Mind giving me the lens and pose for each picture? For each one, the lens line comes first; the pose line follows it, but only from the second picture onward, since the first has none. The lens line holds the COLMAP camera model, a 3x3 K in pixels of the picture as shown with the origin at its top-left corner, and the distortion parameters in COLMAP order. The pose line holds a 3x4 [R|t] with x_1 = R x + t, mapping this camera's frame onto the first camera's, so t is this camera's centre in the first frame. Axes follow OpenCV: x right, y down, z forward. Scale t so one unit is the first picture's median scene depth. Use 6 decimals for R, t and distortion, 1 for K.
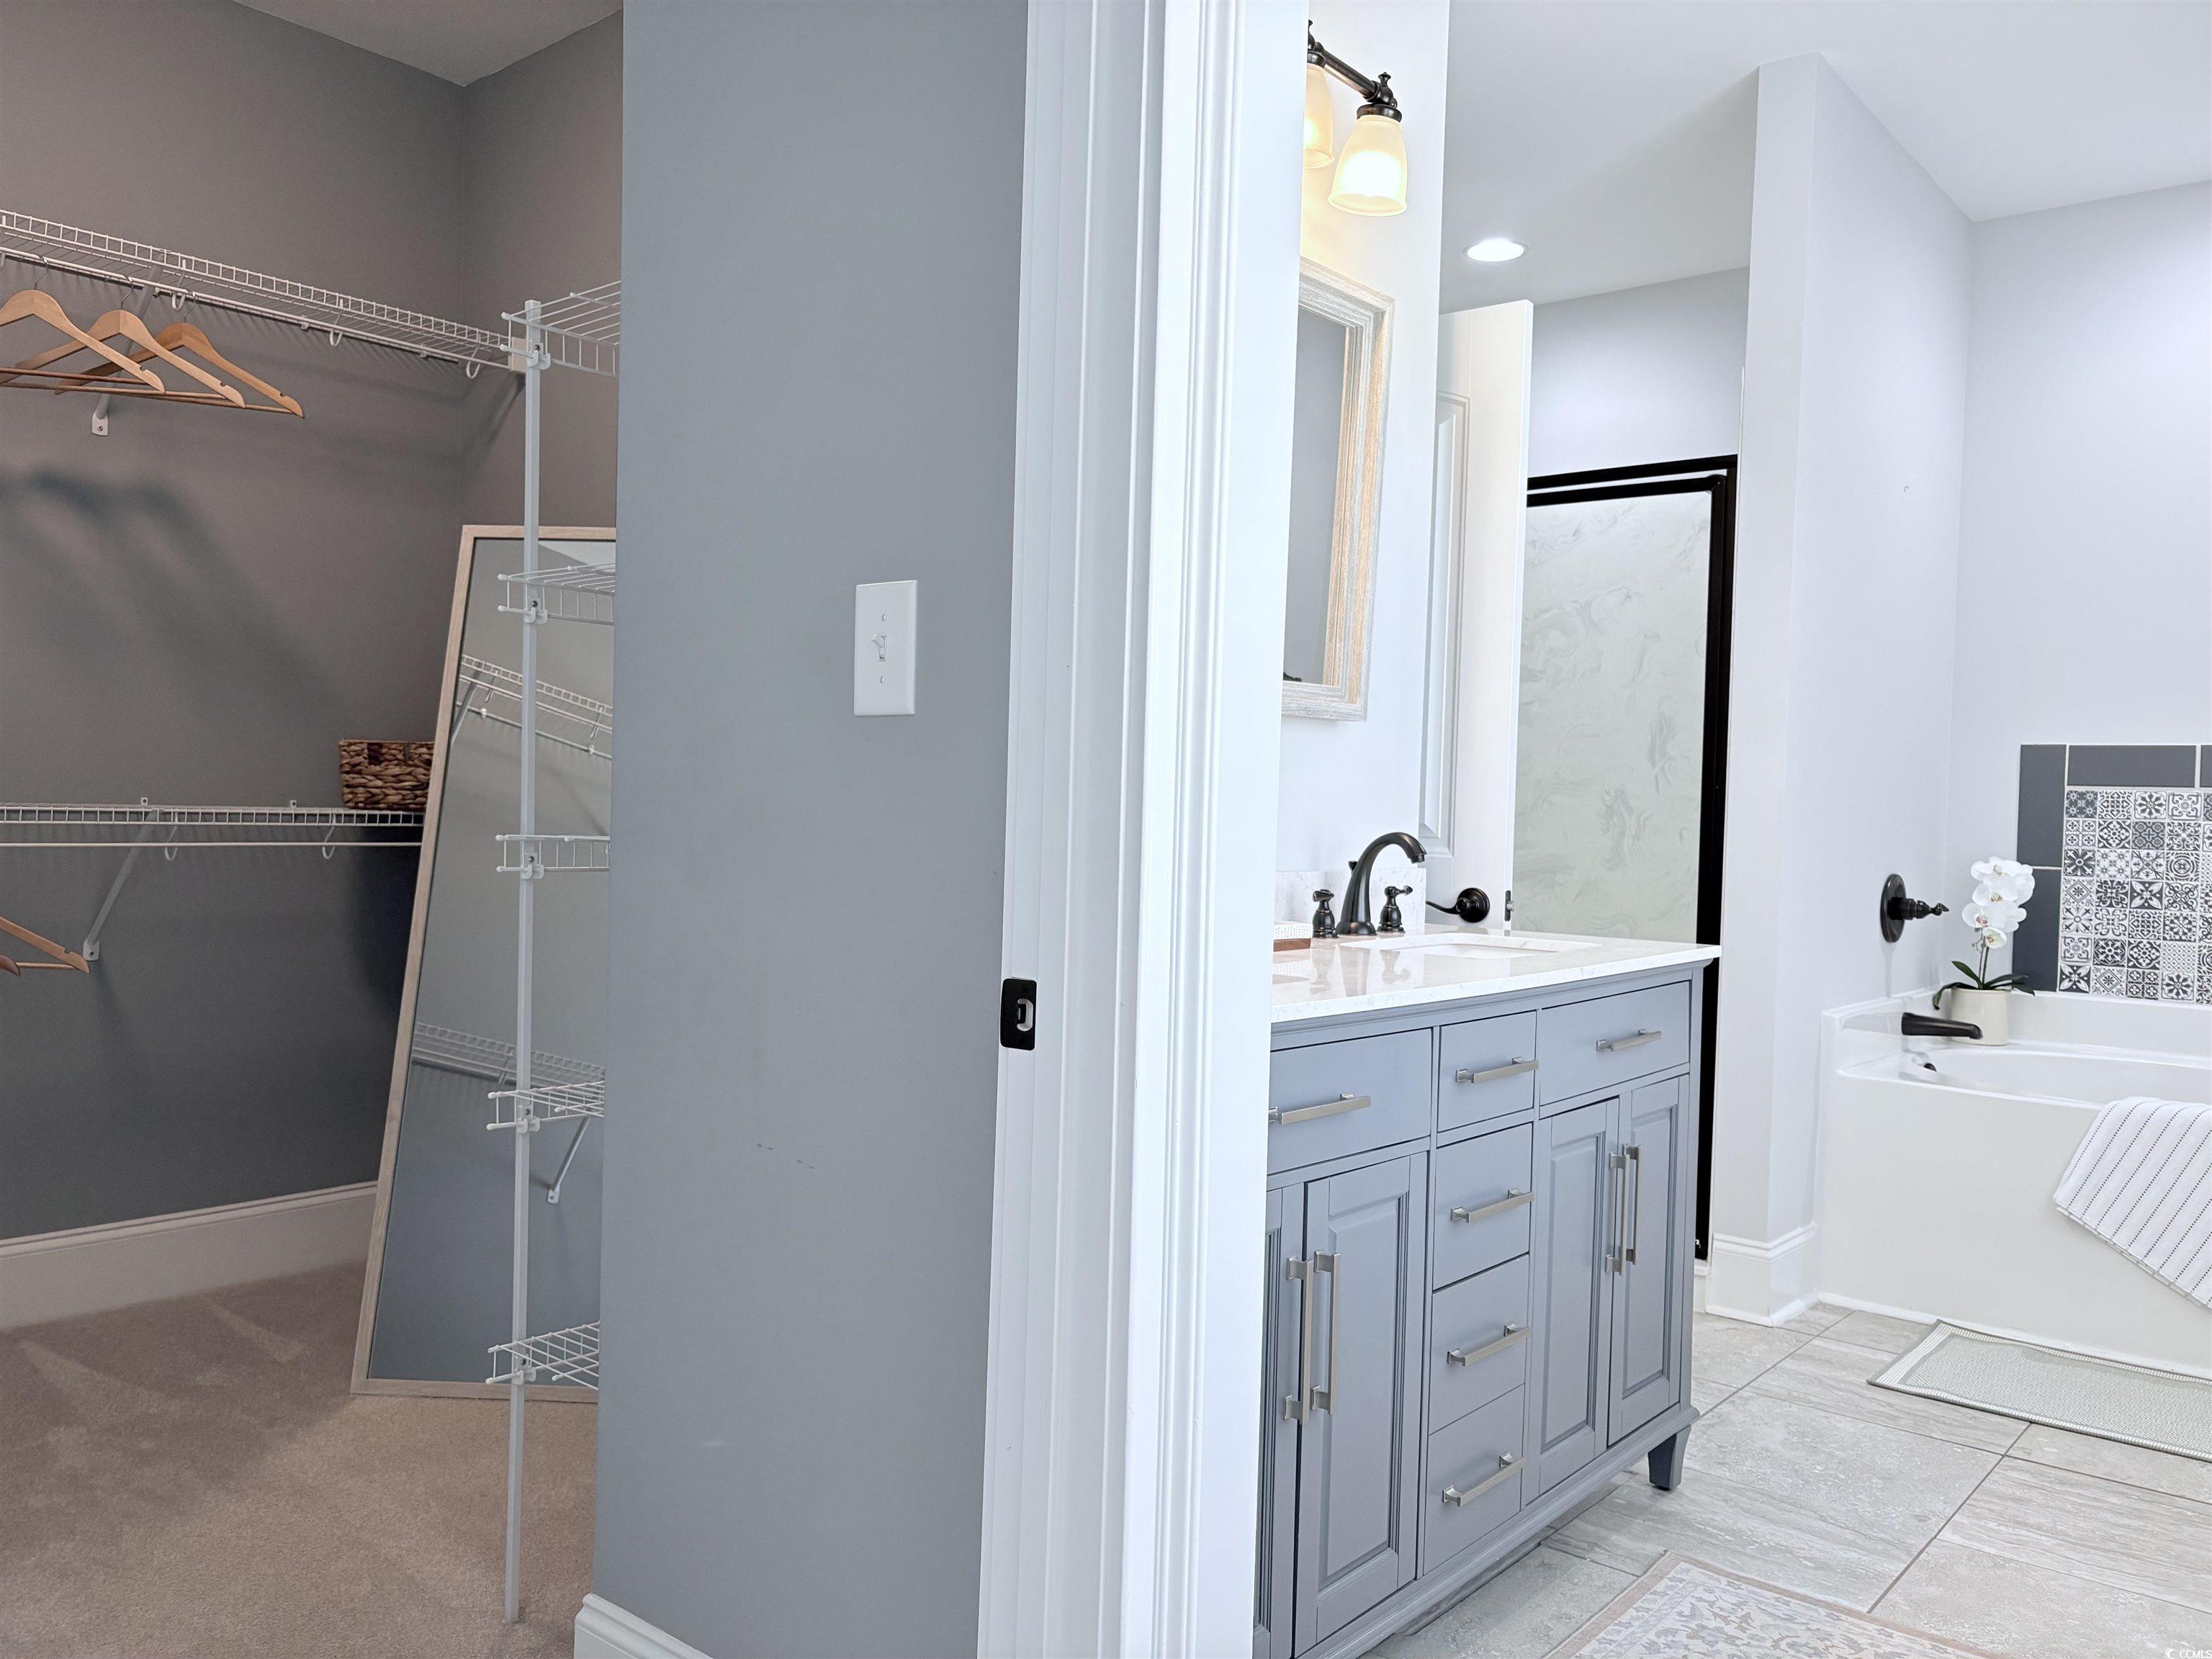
lens RADIAL K [[1666.0, 0, 1104.0], [0, 1666.0, 833.2], [0, 0, 1]] dist [0.047765, -0.050727]
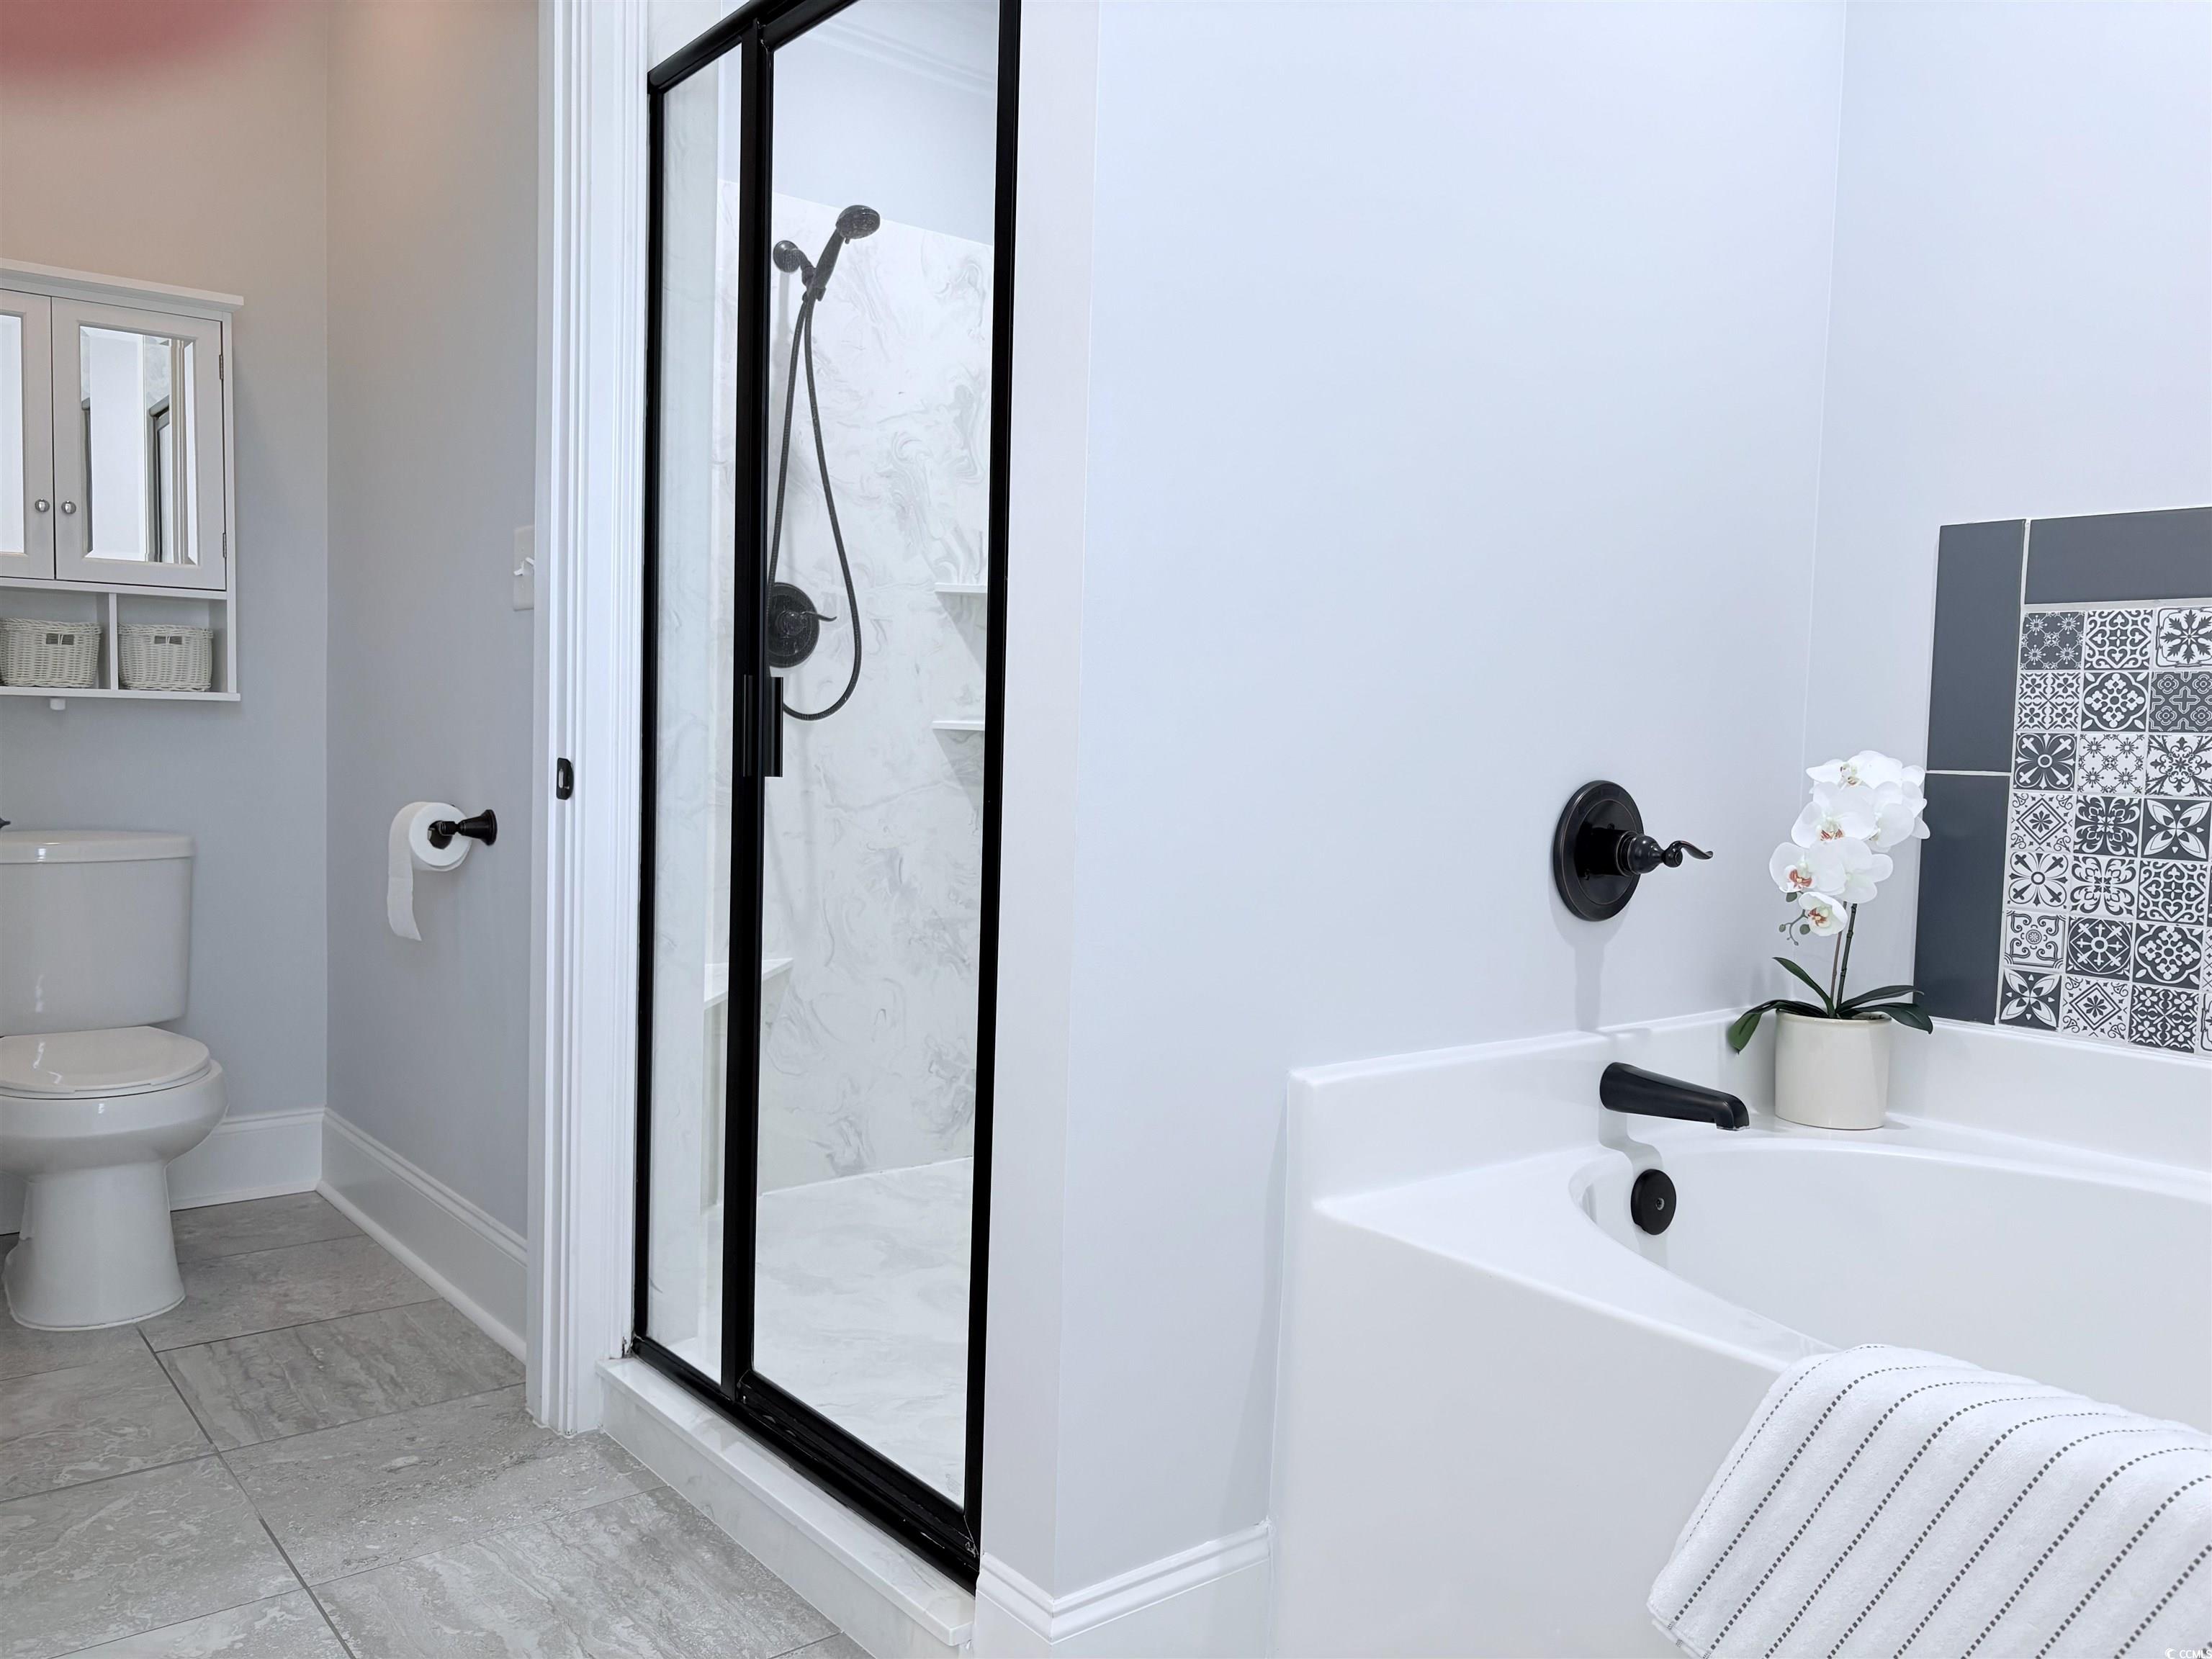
lens RADIAL K [[1666.0, 0, 1109.1], [0, 1666.0, 828.3], [0, 0, 1]] dist [0.047765, -0.050727]
pose [[0.982822, 0.008942, -0.184338, 0.411782], [-0.002923, 0.999454, 0.032899, 0.021879], [0.184531, -0.031795, 0.982312, 0.482111]]
